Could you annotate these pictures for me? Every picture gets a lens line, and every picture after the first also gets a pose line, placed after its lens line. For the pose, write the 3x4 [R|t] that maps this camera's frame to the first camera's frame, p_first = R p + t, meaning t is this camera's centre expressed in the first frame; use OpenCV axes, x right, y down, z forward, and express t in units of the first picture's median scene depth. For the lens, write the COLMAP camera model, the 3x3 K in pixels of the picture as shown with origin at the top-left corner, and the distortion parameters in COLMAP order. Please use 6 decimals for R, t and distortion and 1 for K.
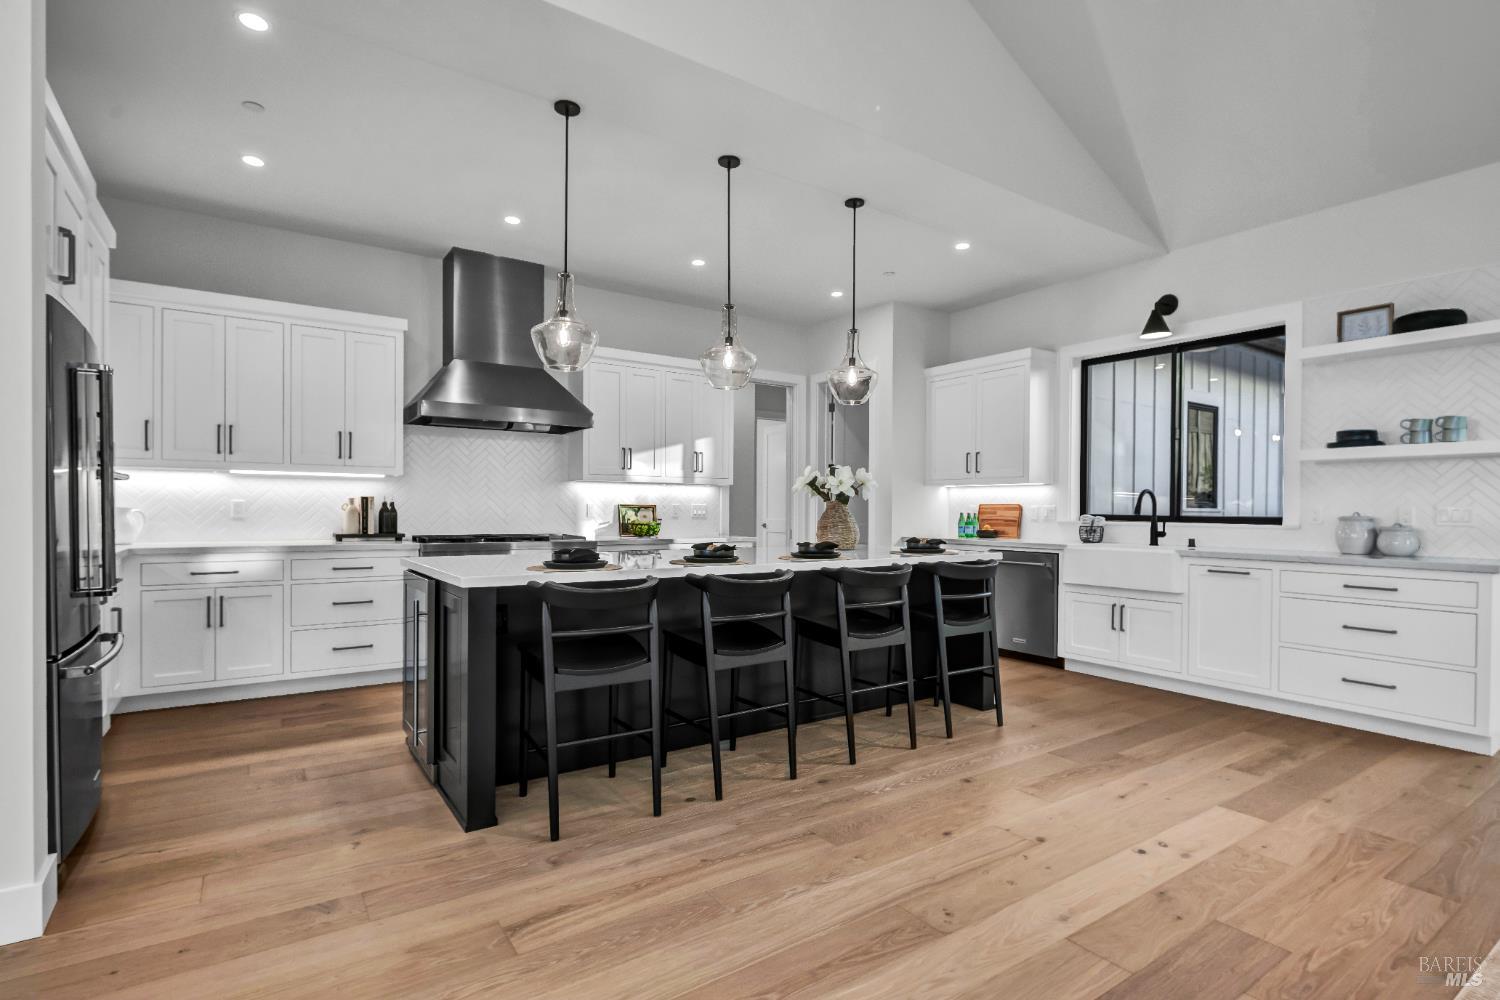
lens RADIAL K [[733.4, 0, 749.3], [0, 733.4, 518.3], [0, 0, 1]] dist [-0.000734, -0.000642]
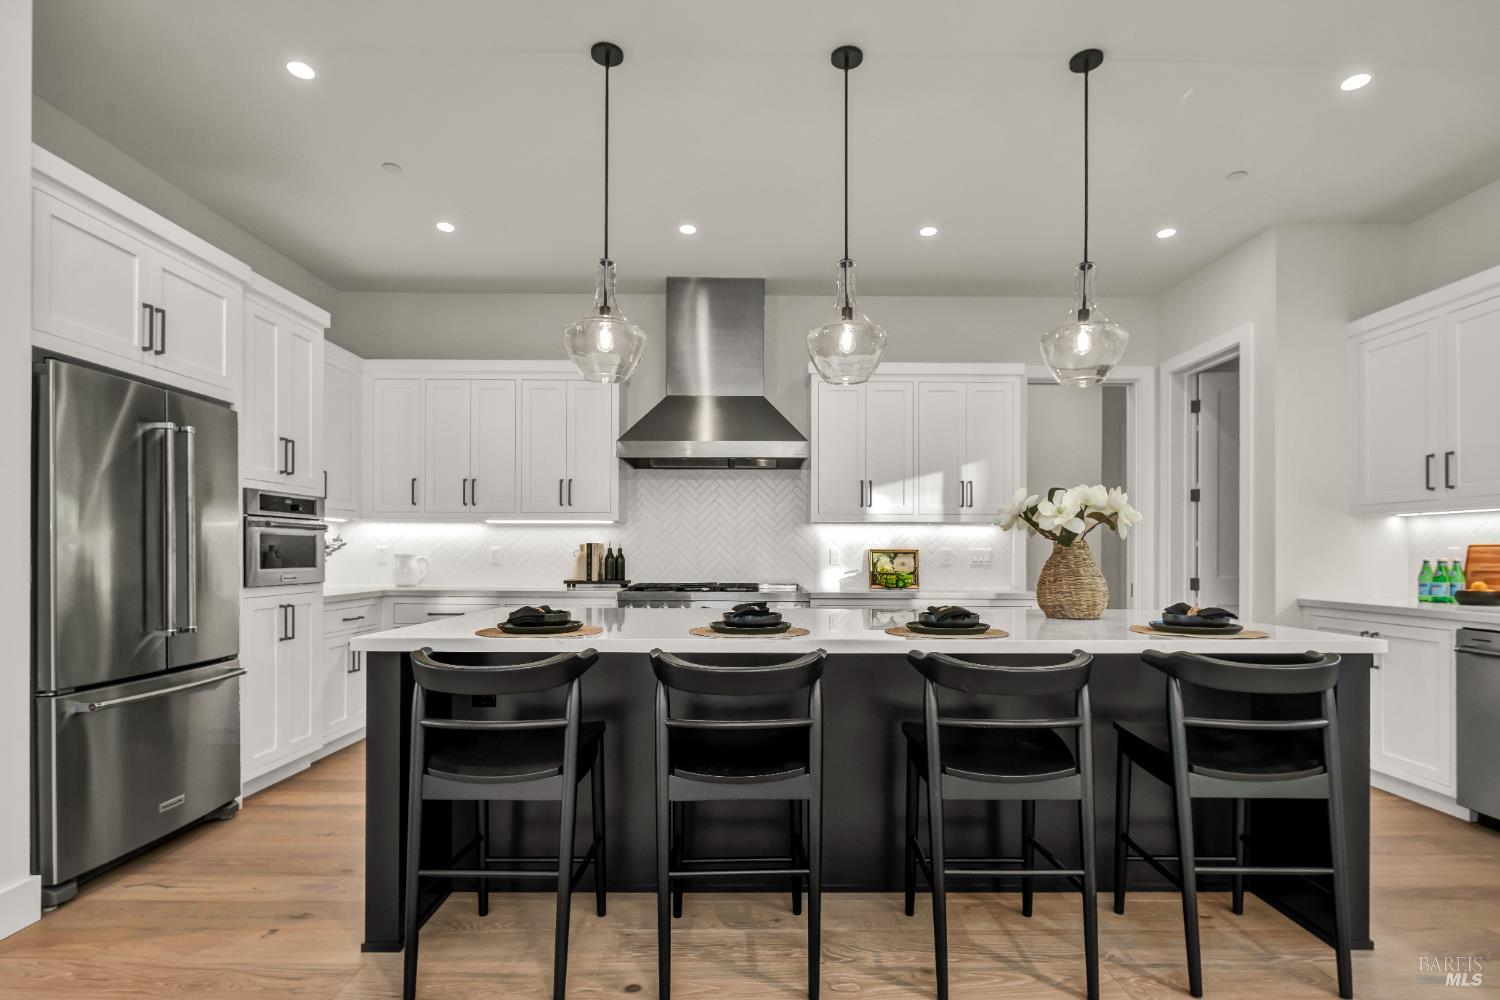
lens RADIAL K [[738.6, 0, 756.8], [0, 738.6, 553.5], [0, 0, 1]] dist [-0.001760, -0.001065]
pose [[0.829430, -0.004098, -0.558596, 0.222746], [-0.004699, 0.999887, -0.014312, -0.002148], [0.558592, 0.014496, 0.829316, 0.284876]]
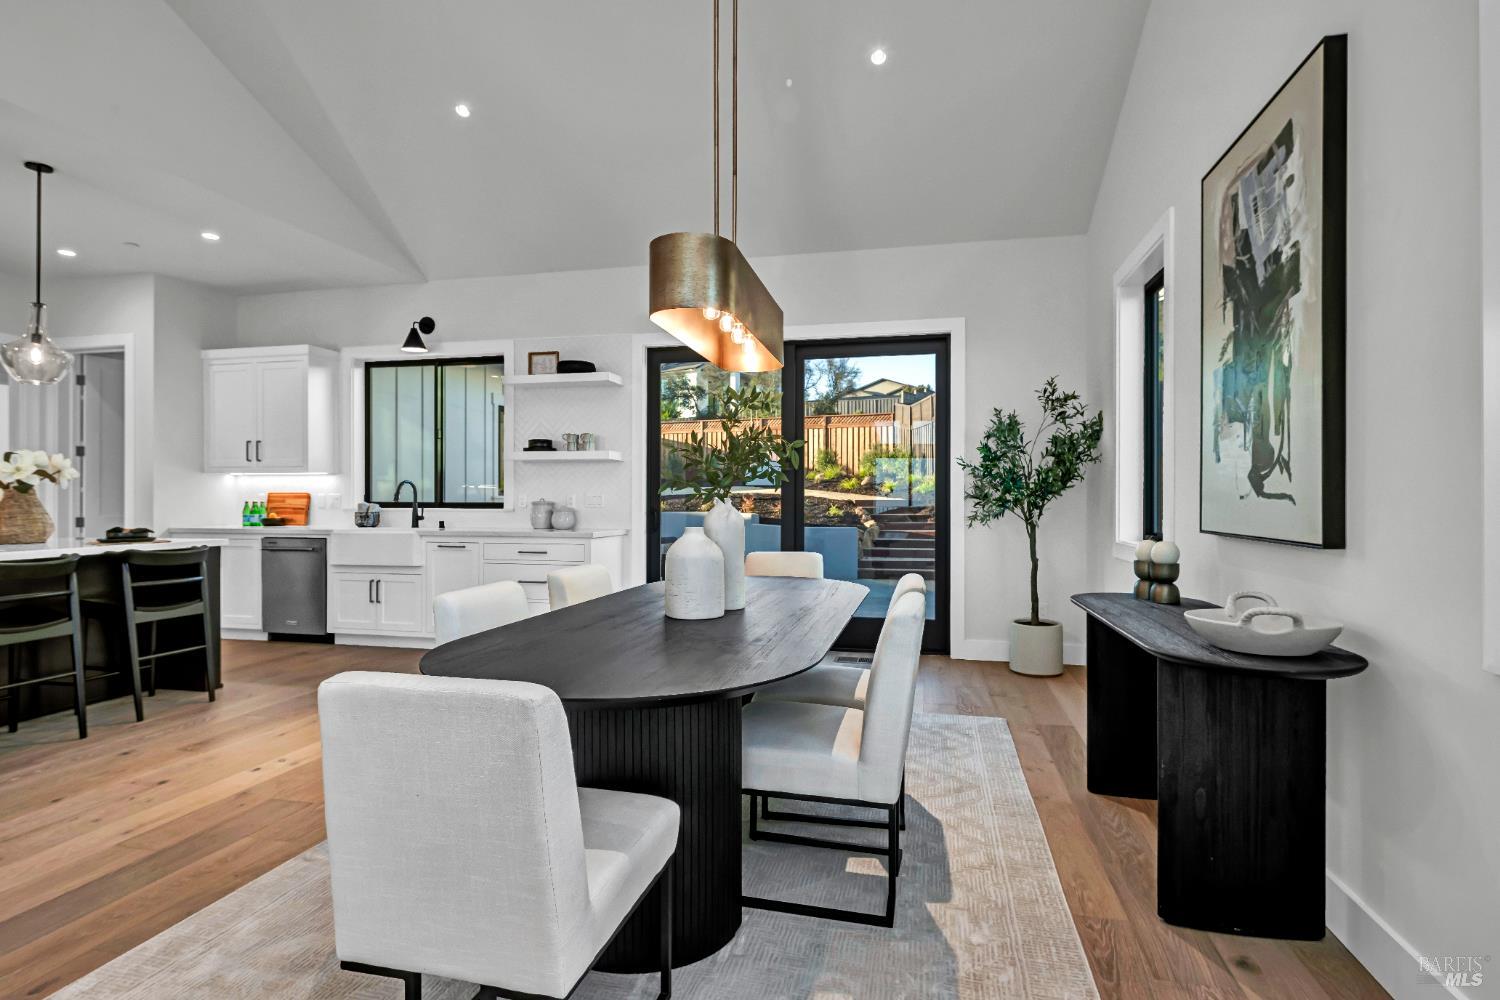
lens RADIAL K [[746.1, 0, 774.7], [0, 746.1, 498.6], [0, 0, 1]] dist [-0.003055, -0.001760]
pose [[0.727222, -0.005909, 0.686377, 0.149810], [0.012518, 0.999911, -0.004654, 0.002982], [-0.686288, 0.011977, 0.727231, -0.267008]]
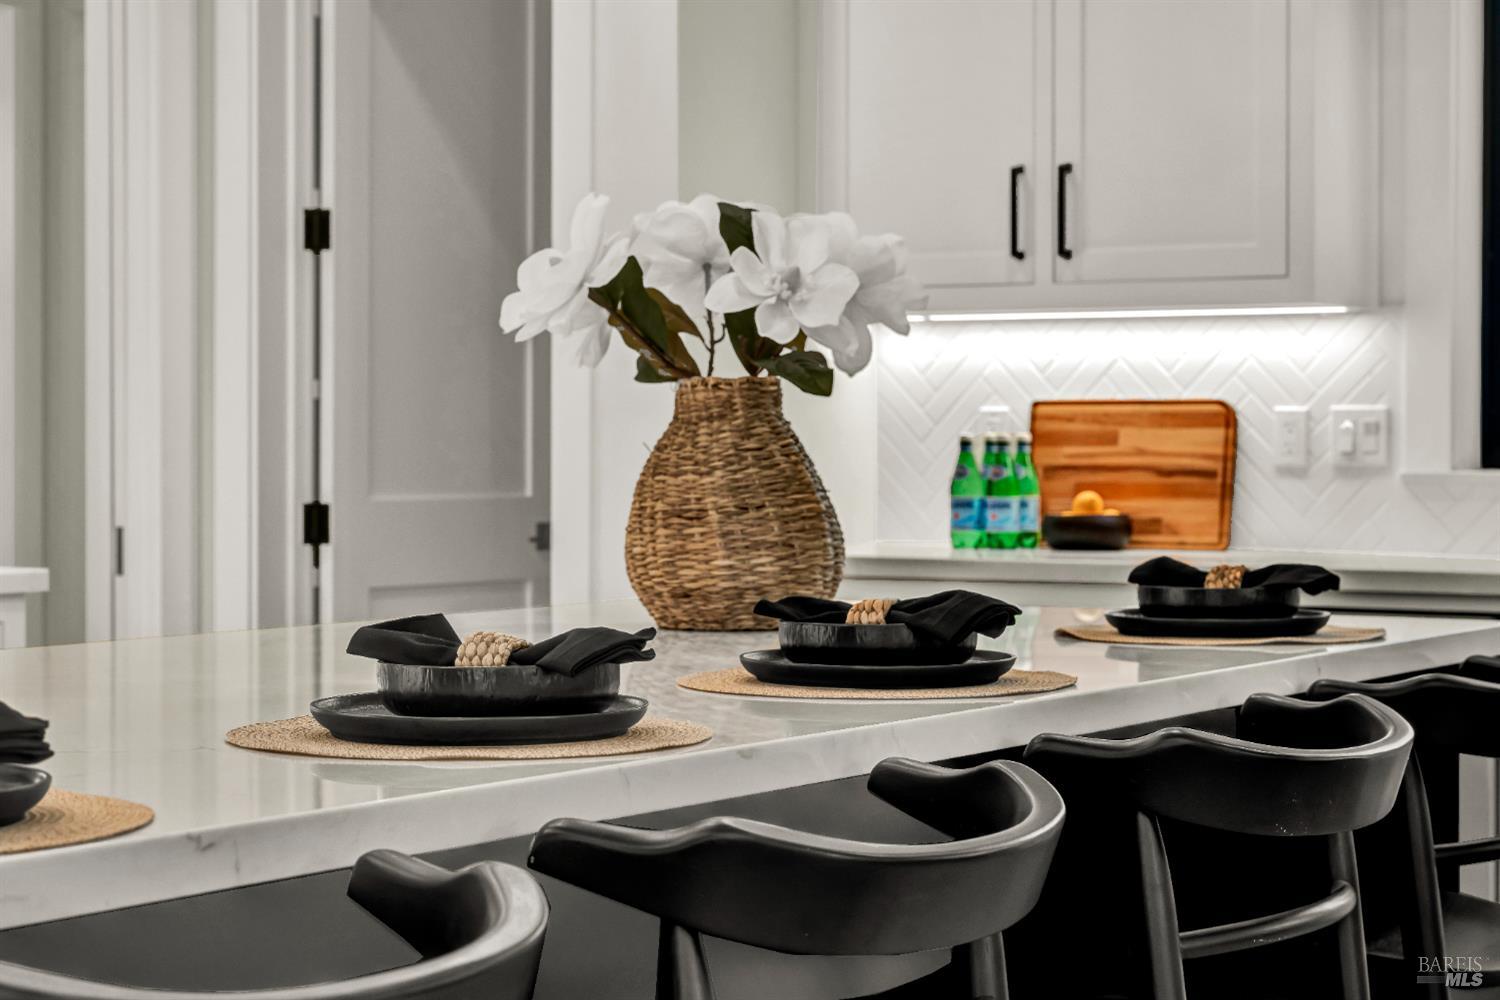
lens RADIAL K [[3090.5, 0, 750.0], [0, 3090.5, 500.0], [0, 0, 1]] dist [-0.063744, -0.165200]
pose [[0.913244, -0.012734, 0.407213, -0.188373], [0.008494, 0.999889, 0.012219, -0.001115], [-0.407323, -0.007700, 0.913252, 0.219910]]
